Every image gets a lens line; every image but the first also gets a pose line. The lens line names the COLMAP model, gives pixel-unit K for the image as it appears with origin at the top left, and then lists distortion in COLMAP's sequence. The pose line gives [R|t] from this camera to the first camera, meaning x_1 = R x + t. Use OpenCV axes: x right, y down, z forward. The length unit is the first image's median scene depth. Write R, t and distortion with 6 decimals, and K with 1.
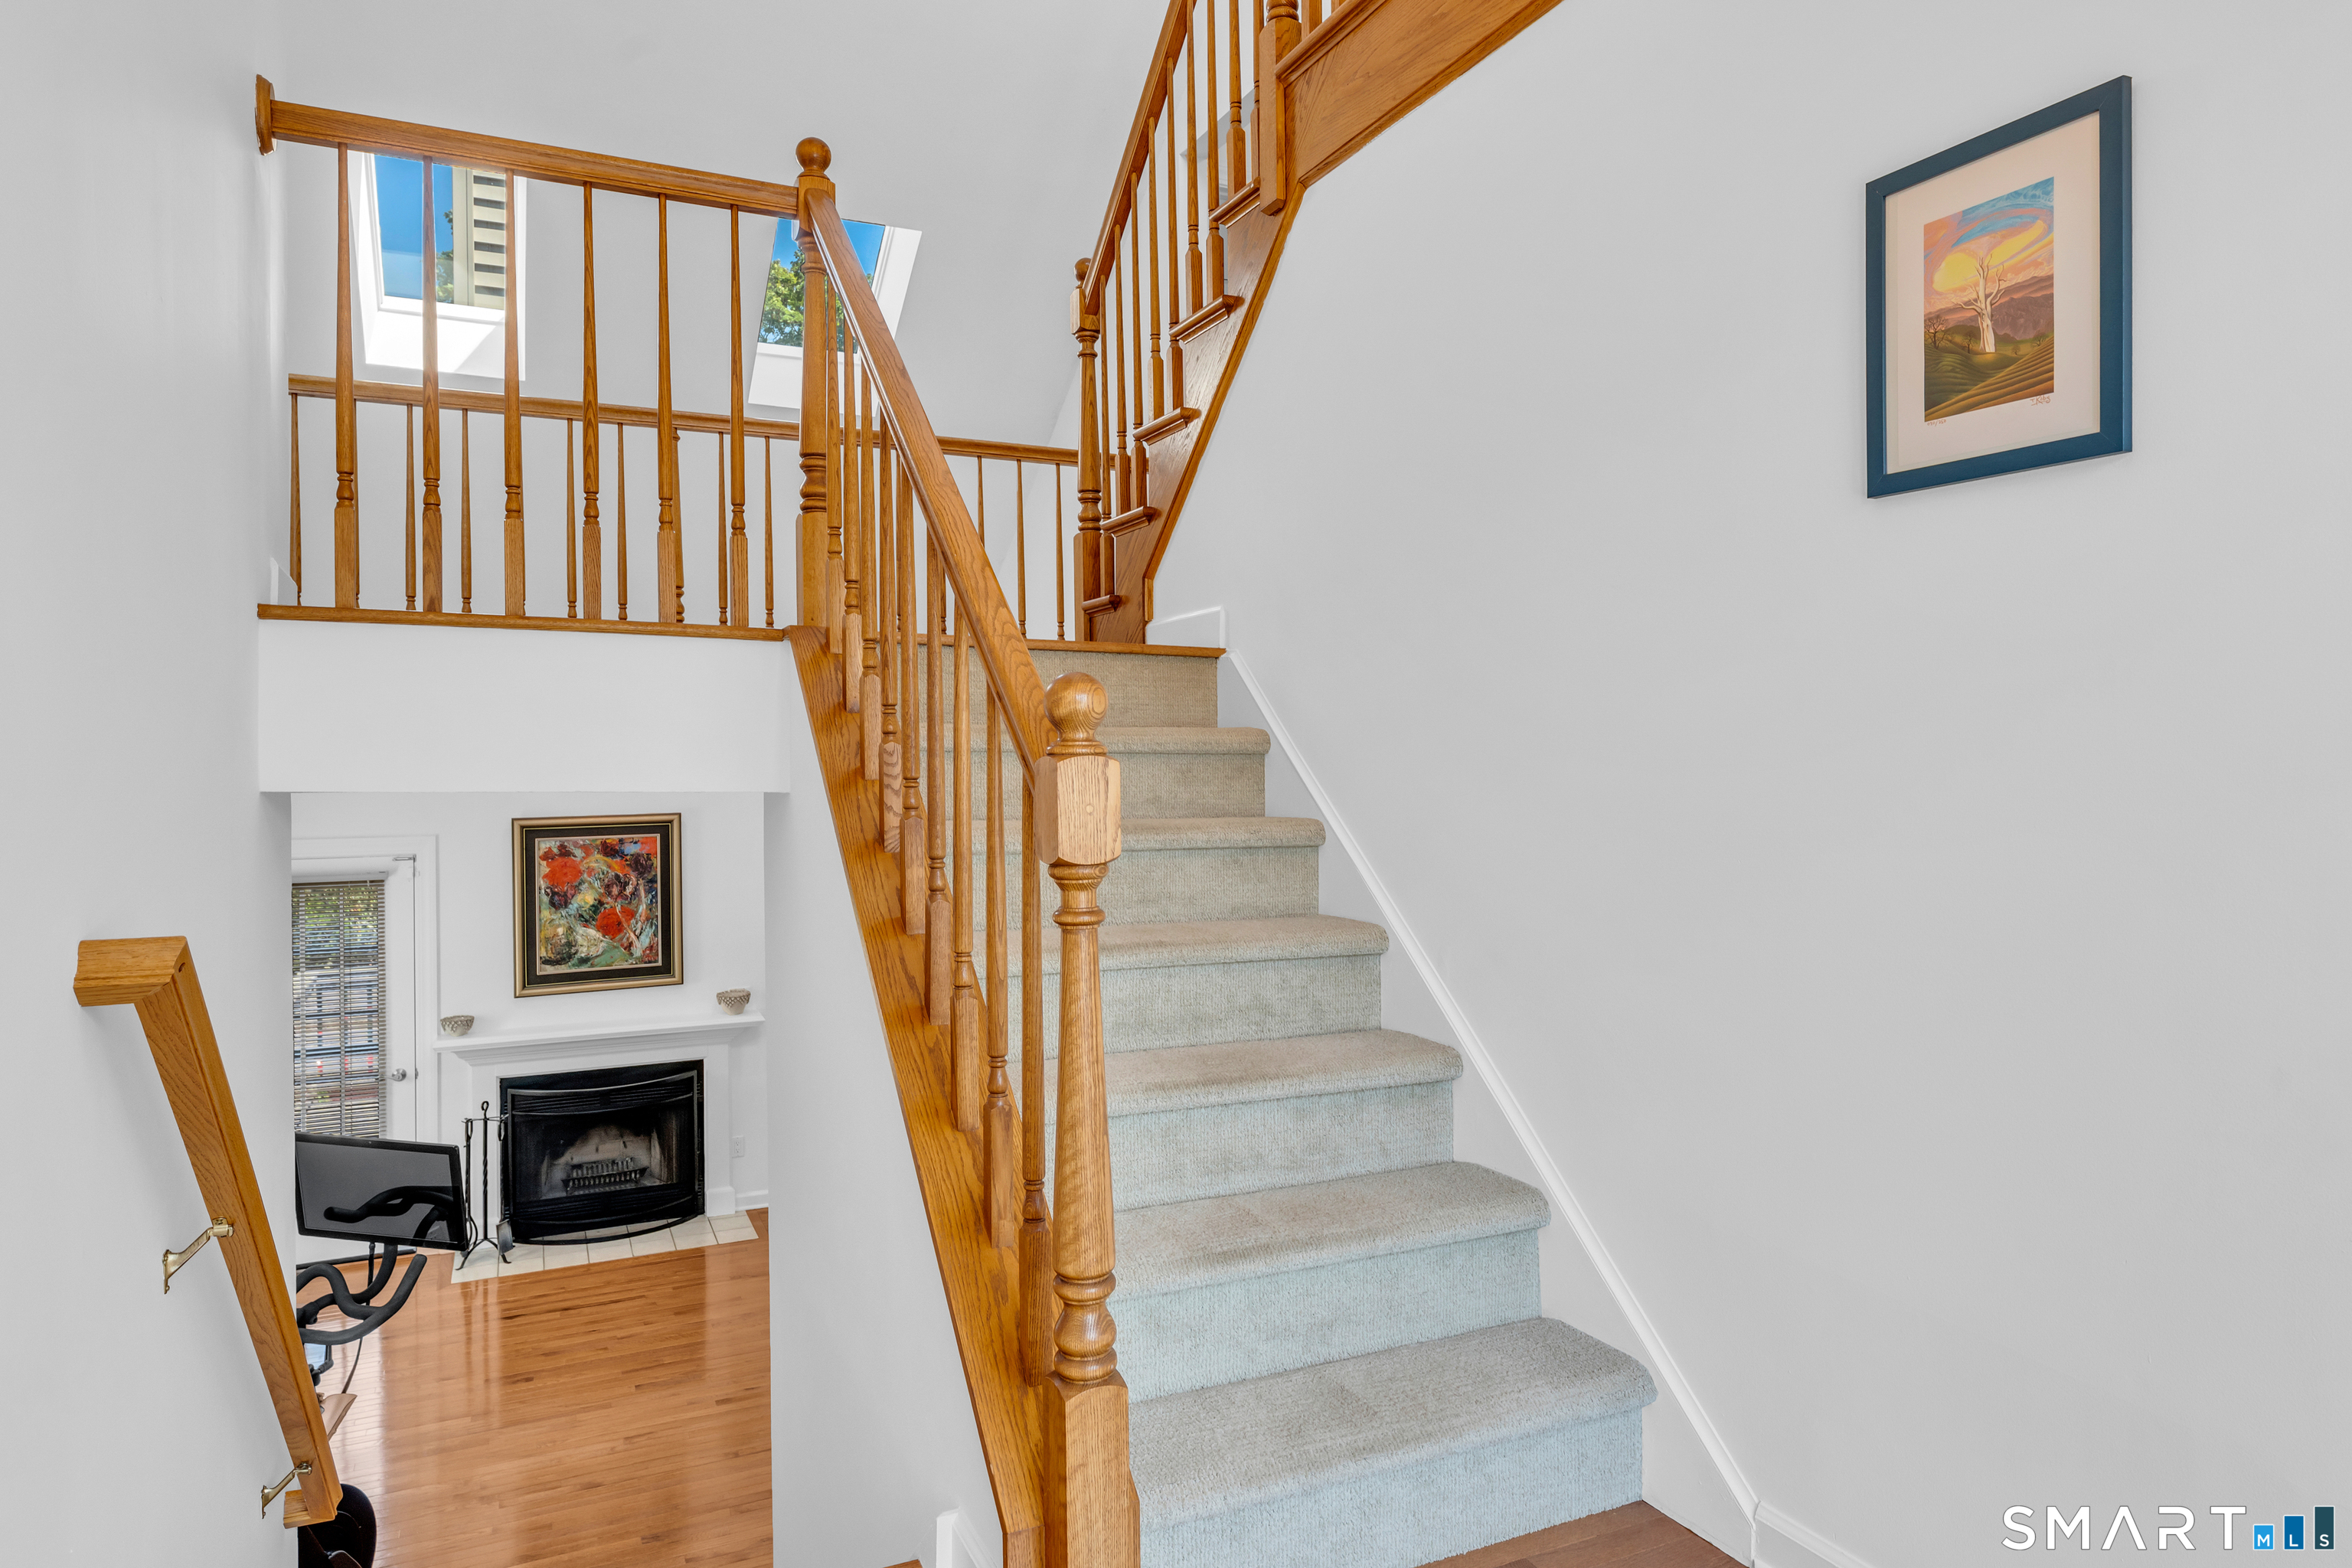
lens RADIAL K [[1403.3, 0, 1172.3], [0, 1403.3, 760.9], [0, 0, 1]] dist [0.006567, 0.000495]
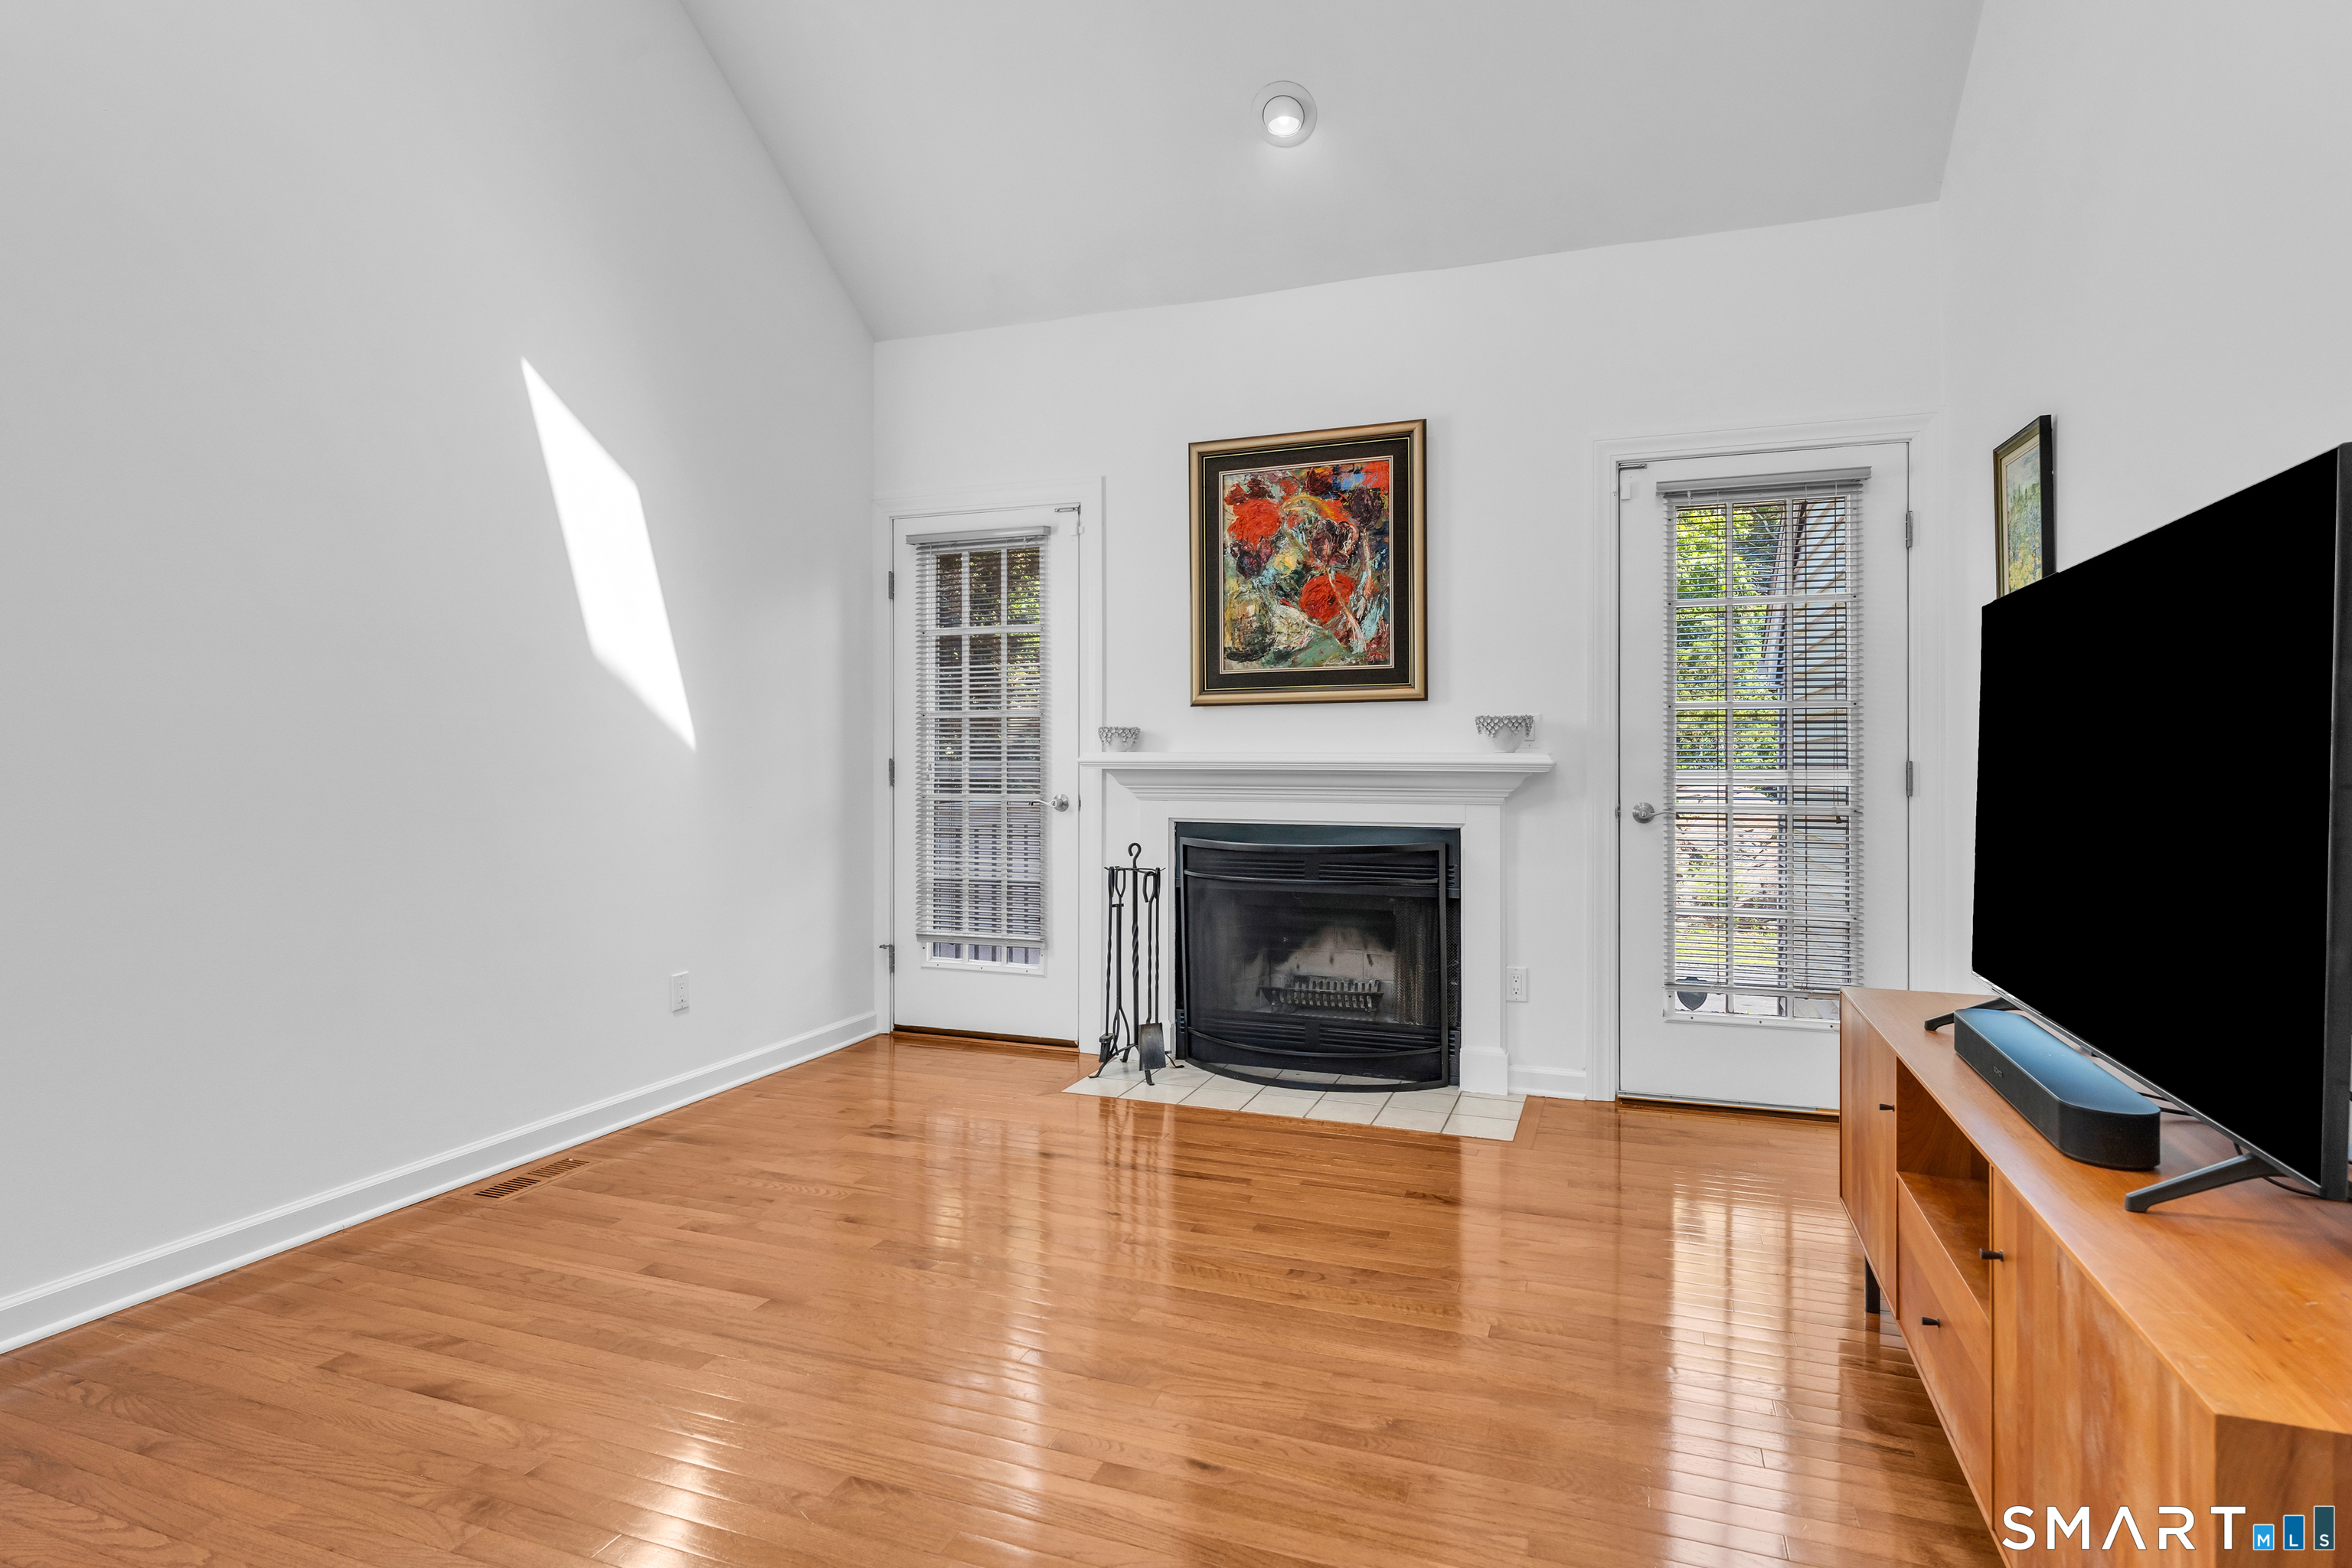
lens RADIAL K [[1176.3, 0, 1173.9], [0, 1176.3, 765.0], [0, 0, 1]] dist [-0.002088, 0.003048]
pose [[0.708041, 0.012555, -0.706060, -0.066362], [-0.008944, 0.999921, 0.008811, 0.188096], [0.706115, 0.000076, 0.708097, 0.573907]]
